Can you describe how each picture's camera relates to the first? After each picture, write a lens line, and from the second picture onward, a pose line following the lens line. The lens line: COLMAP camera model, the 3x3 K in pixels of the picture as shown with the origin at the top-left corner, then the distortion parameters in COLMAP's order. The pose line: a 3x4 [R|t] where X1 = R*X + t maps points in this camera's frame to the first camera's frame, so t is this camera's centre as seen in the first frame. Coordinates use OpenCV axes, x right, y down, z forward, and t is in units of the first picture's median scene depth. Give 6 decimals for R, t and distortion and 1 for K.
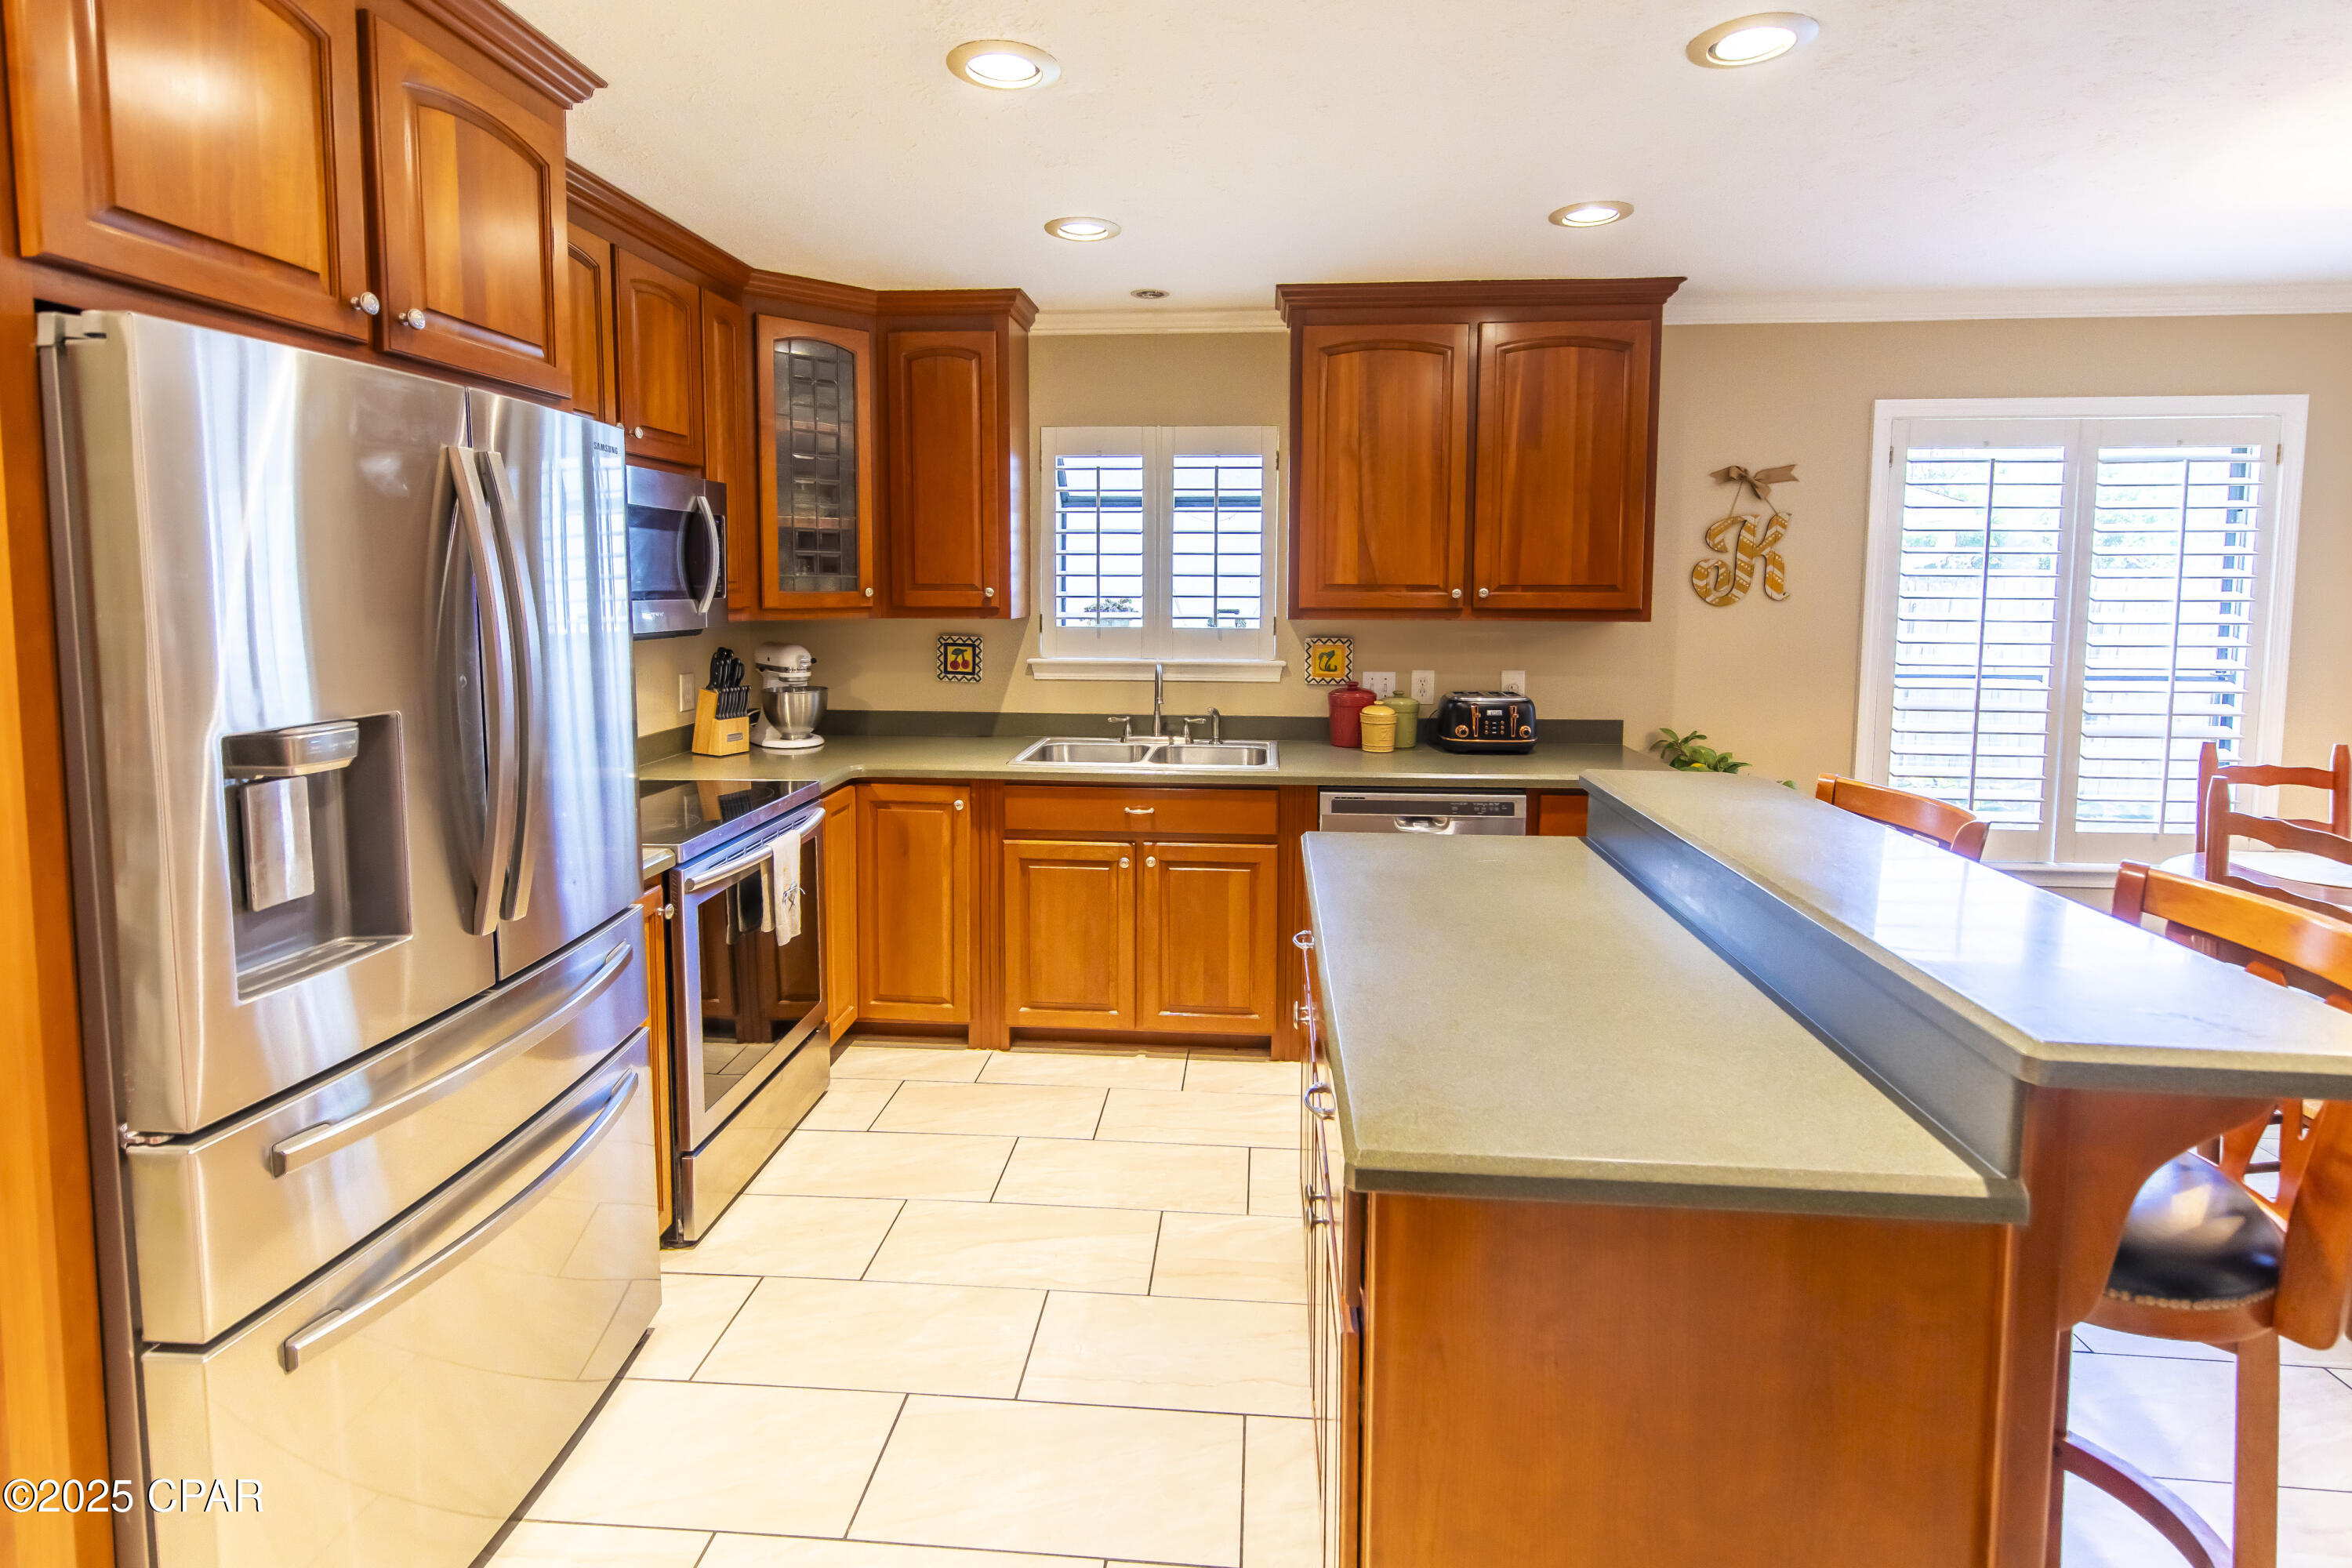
lens RADIAL K [[1086.0, 0, 1174.9], [0, 1086.0, 658.9], [0, 0, 1]] dist [0.002934, 0.000357]
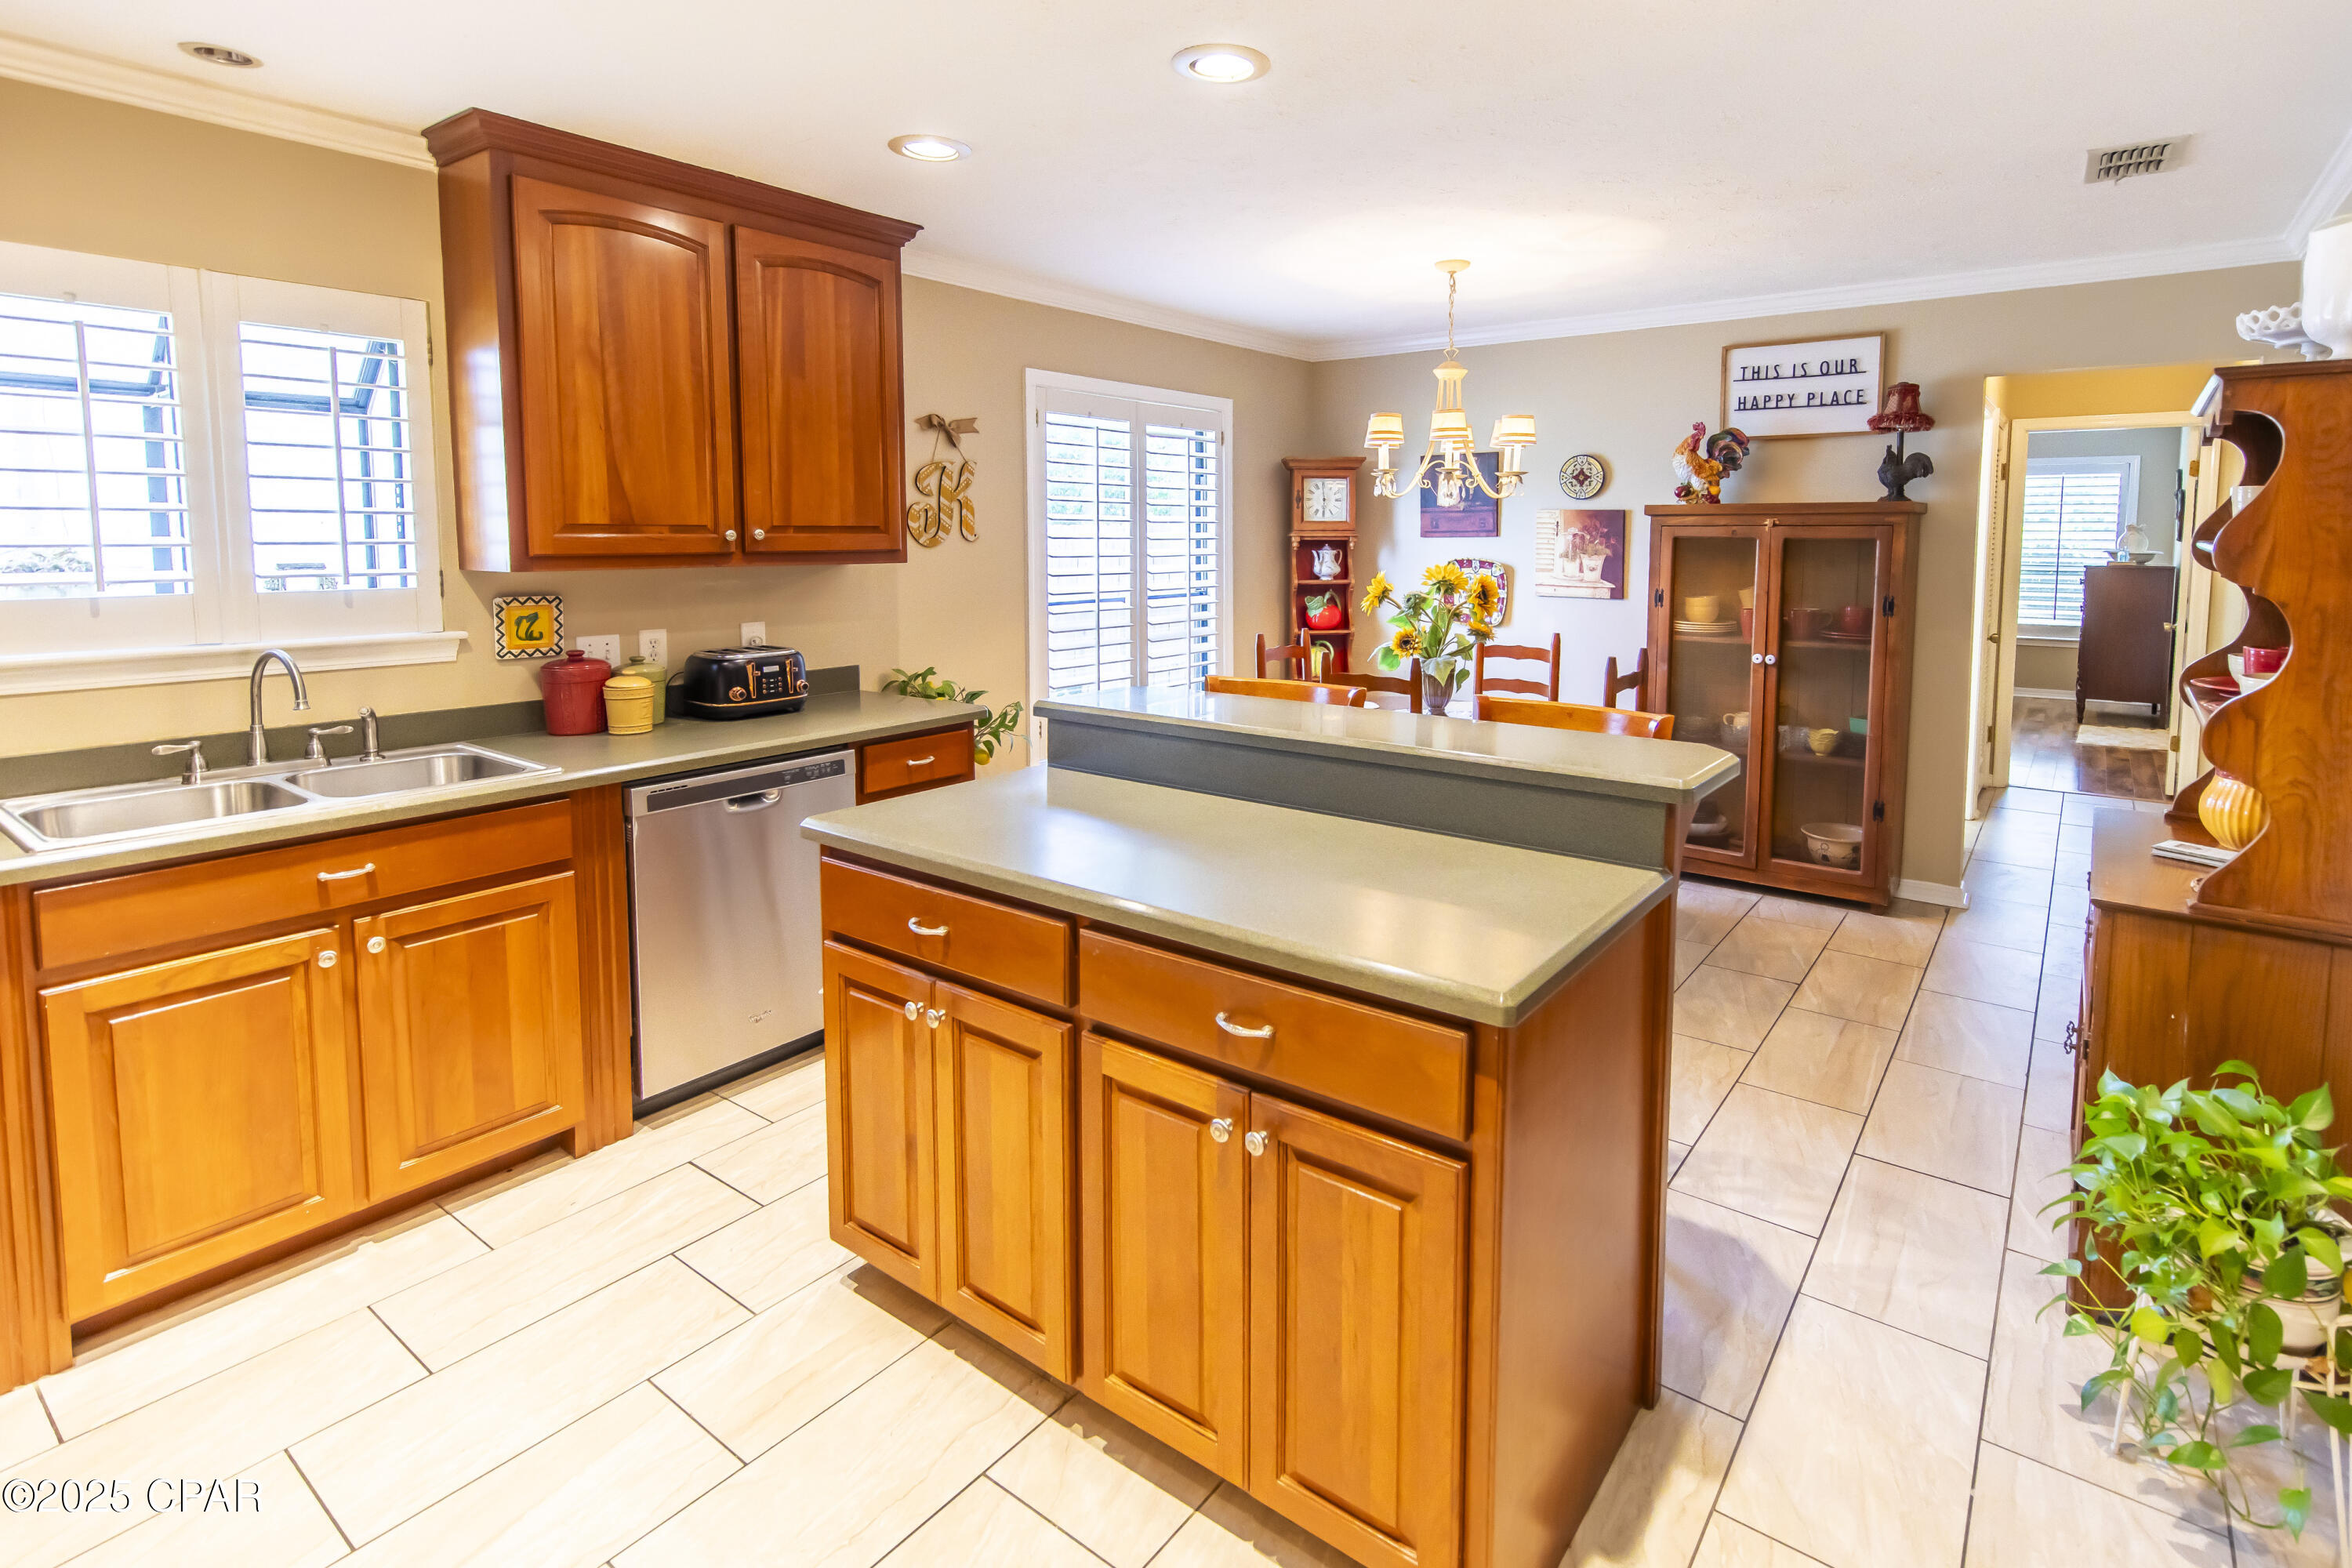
lens RADIAL K [[1151.2, 0, 1214.8], [0, 1151.2, 631.2], [0, 0, 1]] dist [0.002337, 0.001281]
pose [[0.532156, -0.073986, 0.843407, -0.306453], [0.061697, 0.996915, 0.048523, -0.004855], [-0.844395, 0.026214, 0.535079, 0.180352]]
